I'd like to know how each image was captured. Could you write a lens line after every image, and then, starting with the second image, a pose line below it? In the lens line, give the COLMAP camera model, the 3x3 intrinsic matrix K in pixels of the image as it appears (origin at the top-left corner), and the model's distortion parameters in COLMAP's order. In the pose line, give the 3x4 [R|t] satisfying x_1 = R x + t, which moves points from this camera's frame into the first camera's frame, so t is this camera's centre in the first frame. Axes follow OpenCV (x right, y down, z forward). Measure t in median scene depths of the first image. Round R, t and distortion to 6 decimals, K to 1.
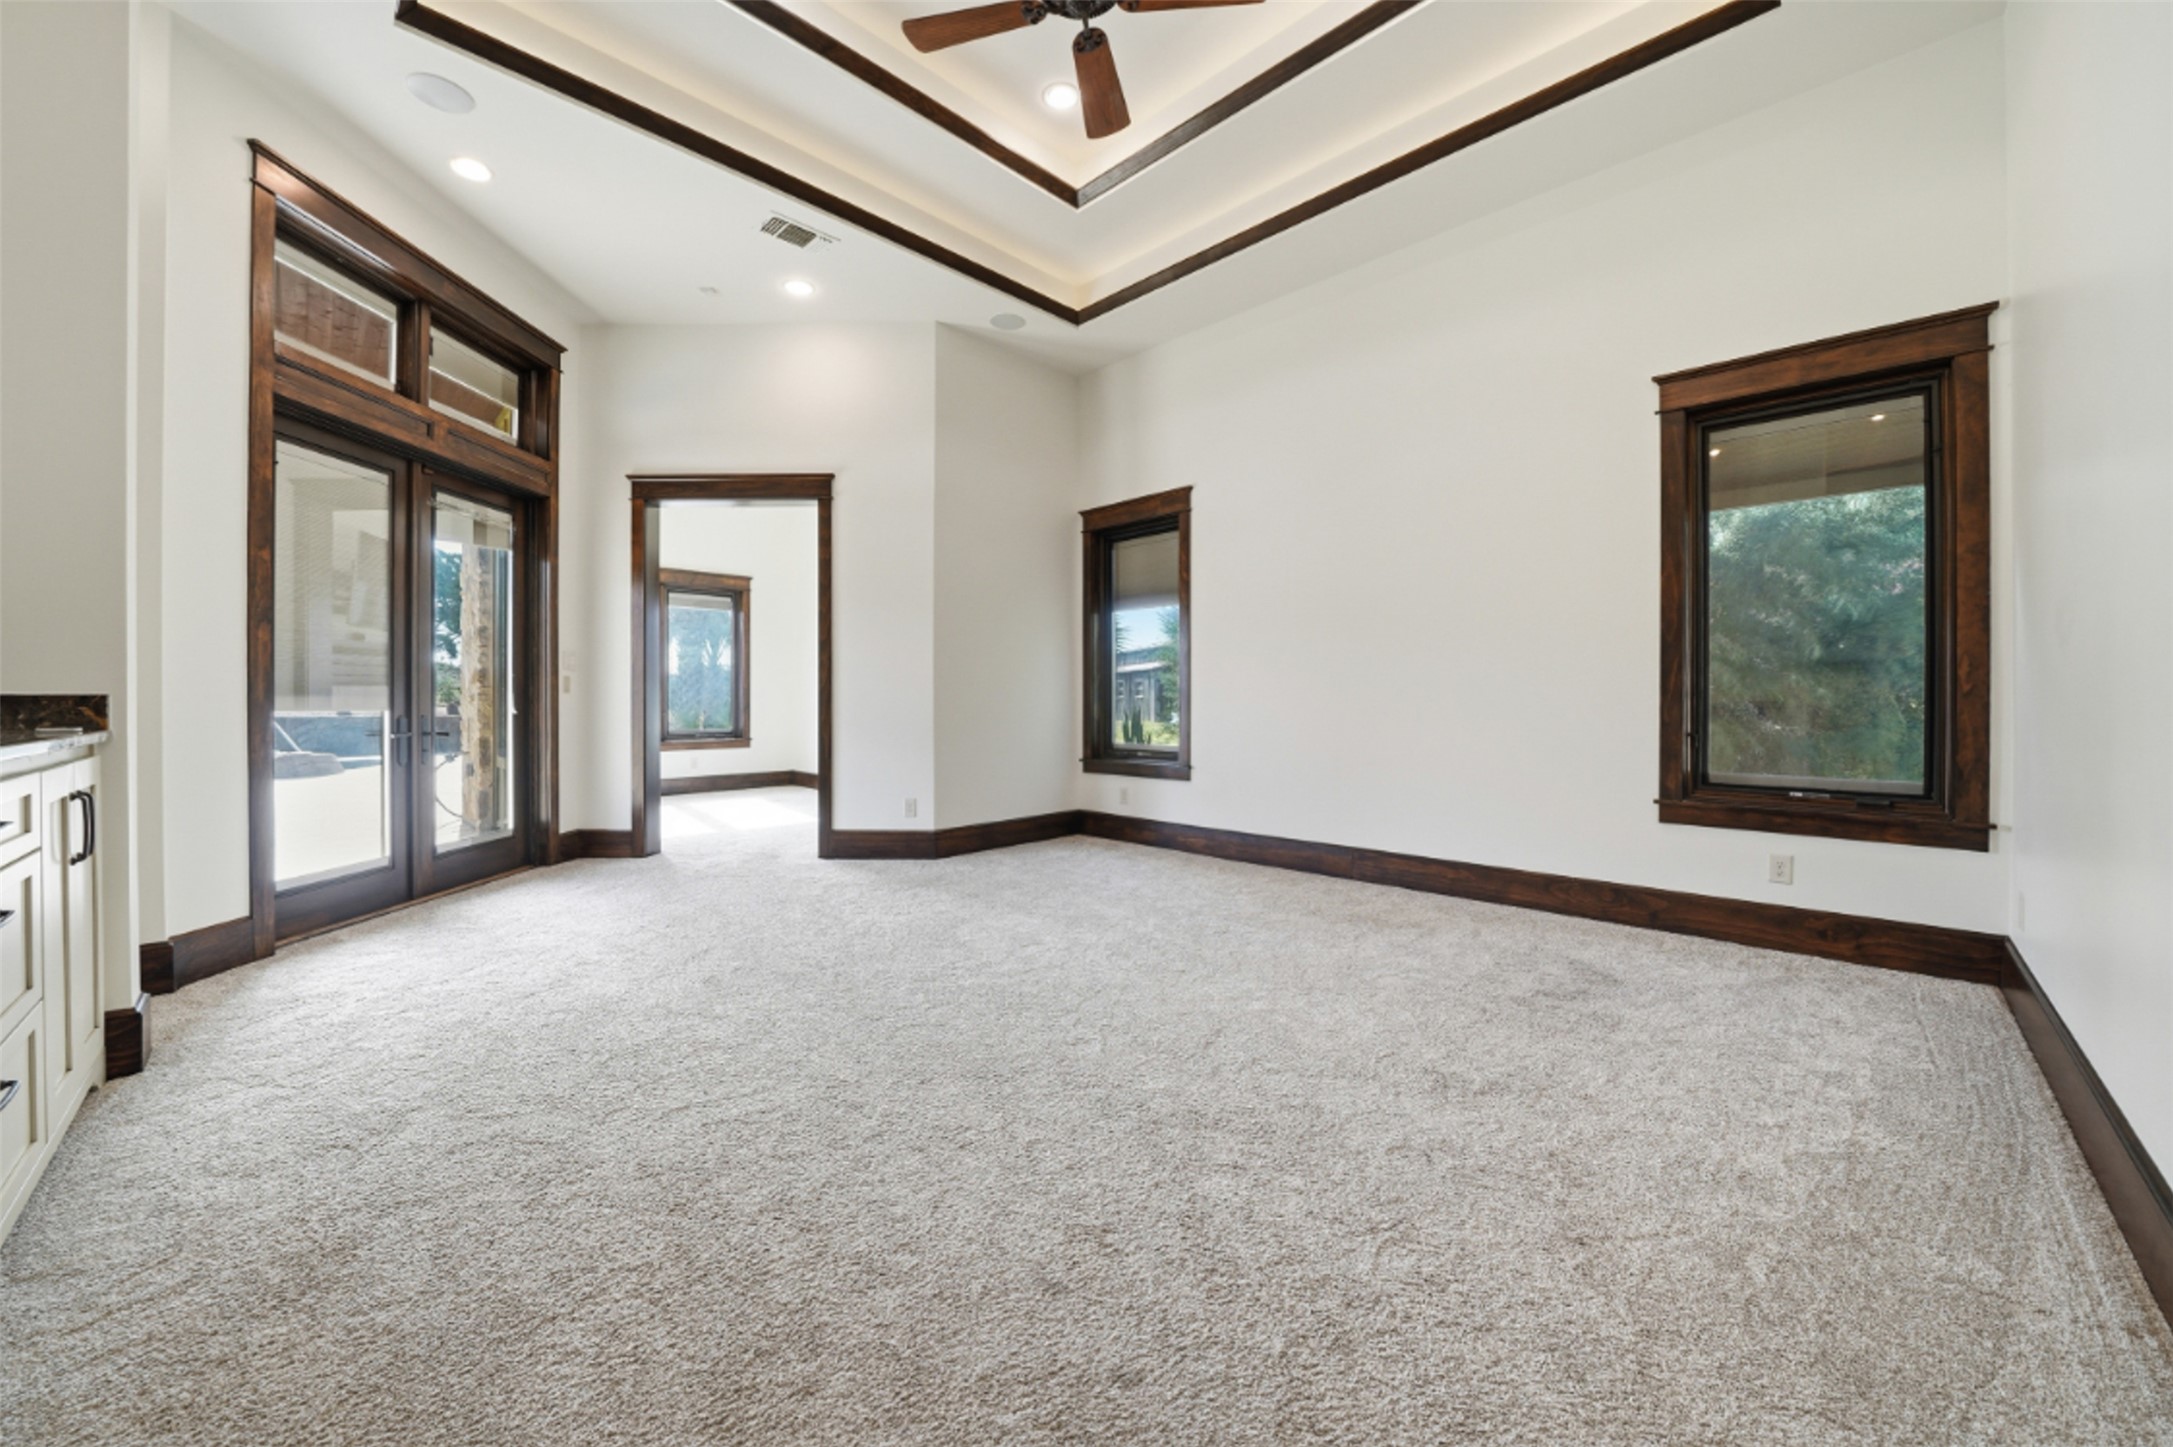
lens RADIAL K [[806.4, 0, 1083.9], [0, 806.4, 697.1], [0, 0, 1]] dist [-0.000156, -0.000054]
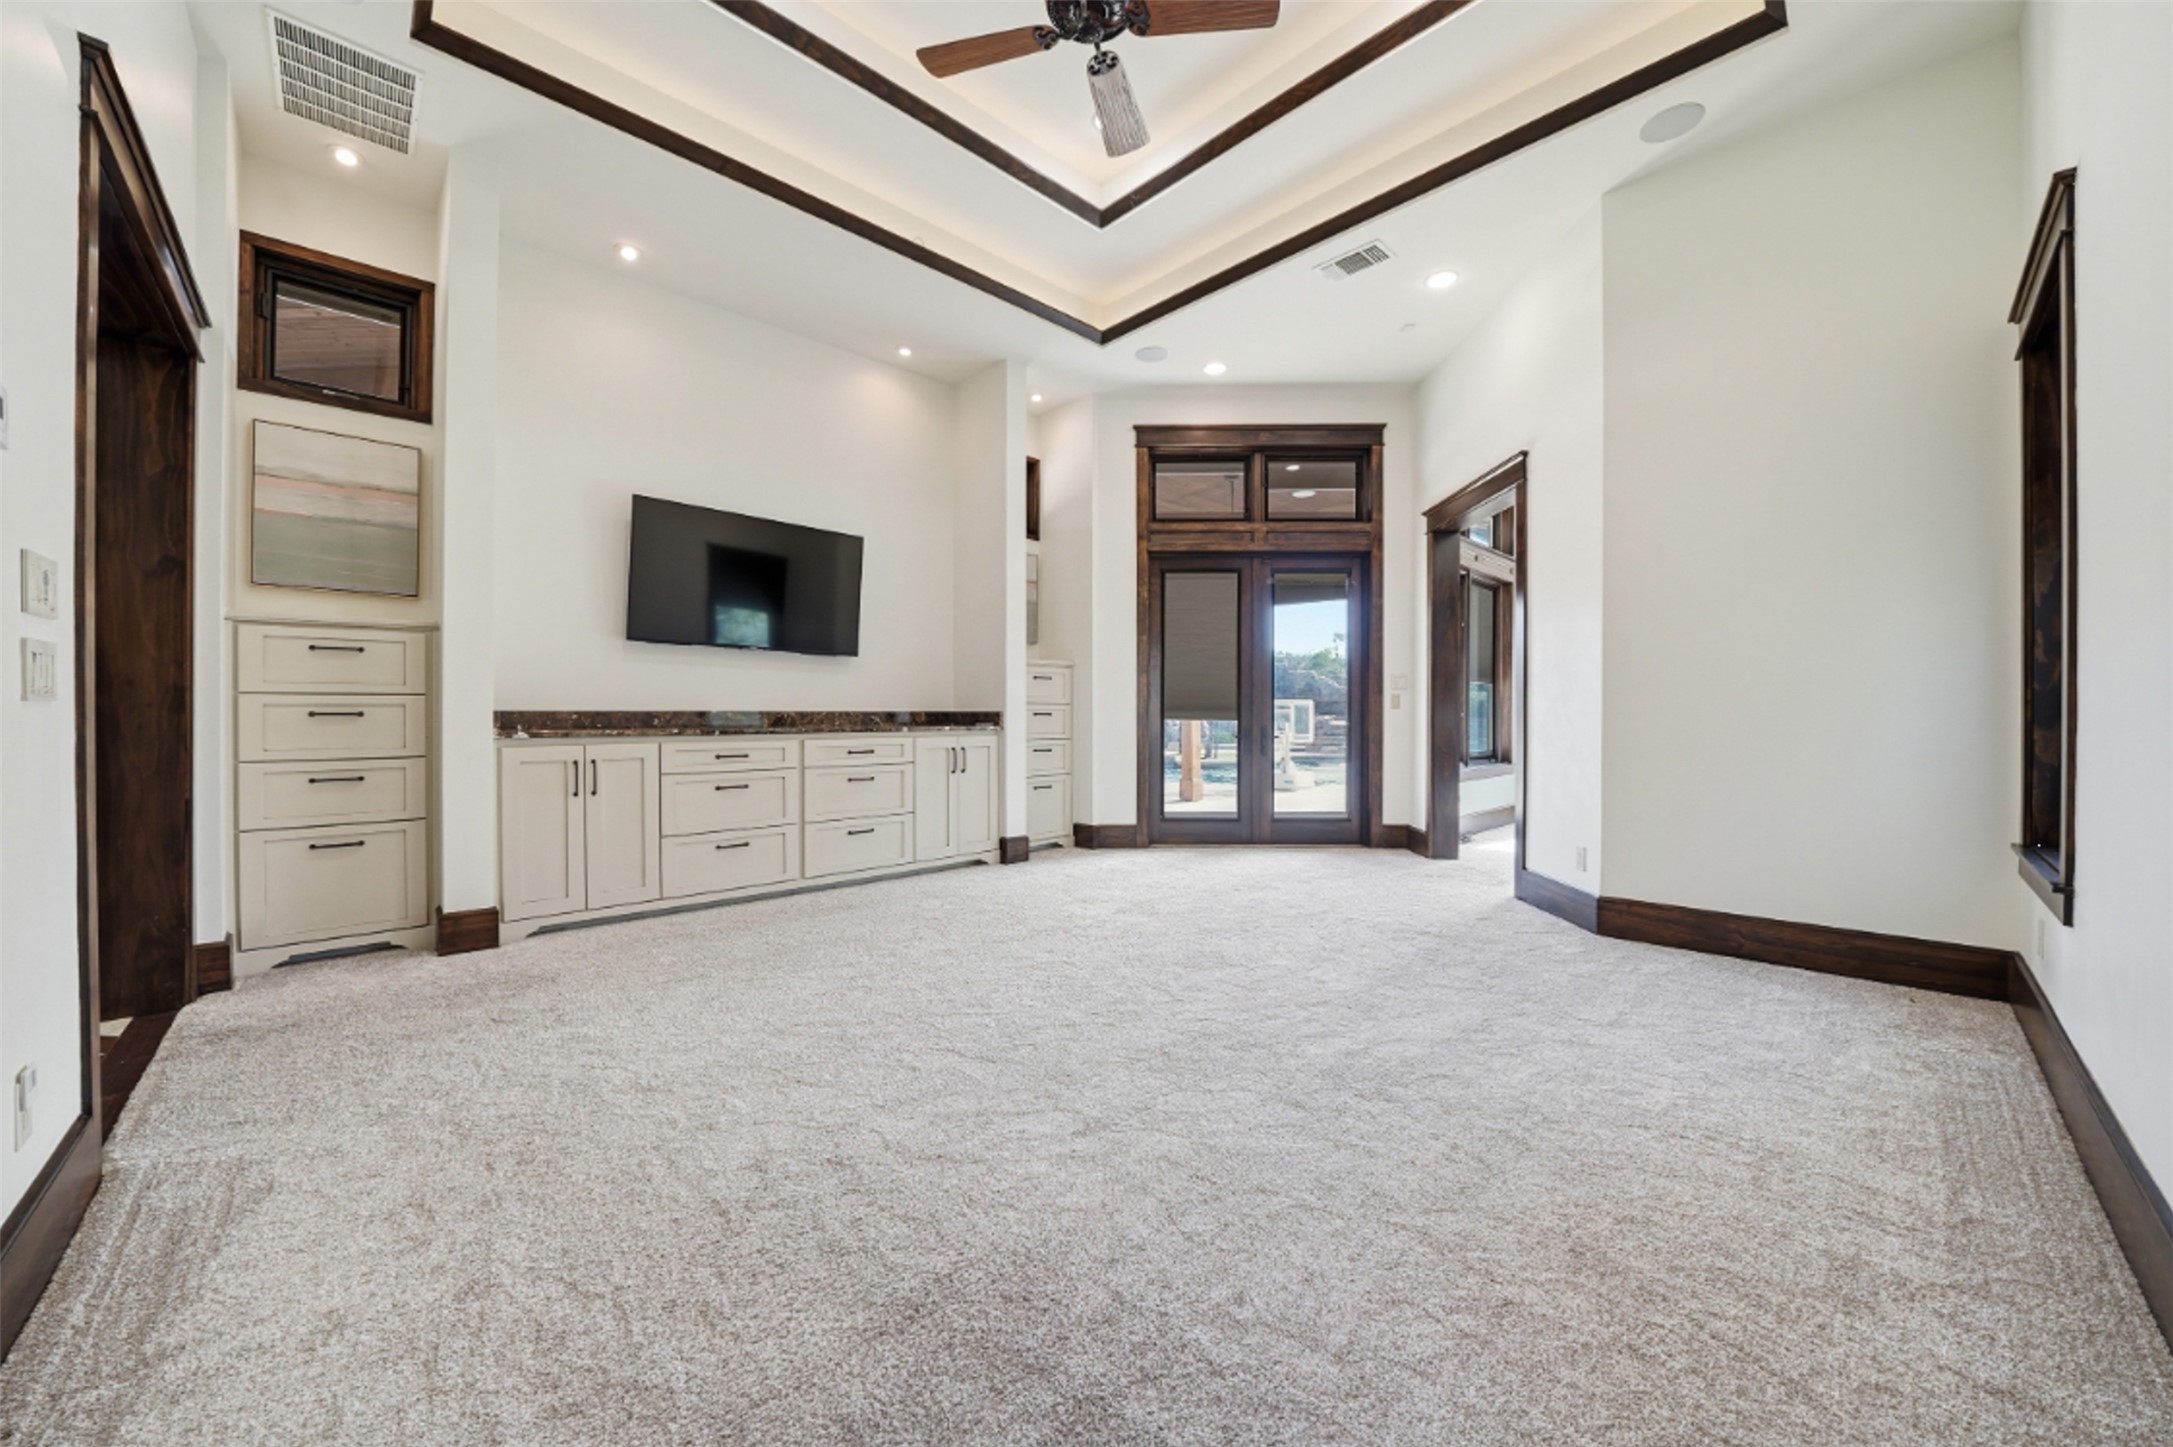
lens RADIAL K [[781.4, 0, 1079.6], [0, 781.4, 716.9], [0, 0, 1]] dist [-0.000676, -0.000061]
pose [[-0.020669, 0.018425, -0.999617, 0.664205], [-0.001667, 0.999828, 0.018464, -0.017485], [0.999785, 0.002048, -0.020635, 0.690751]]
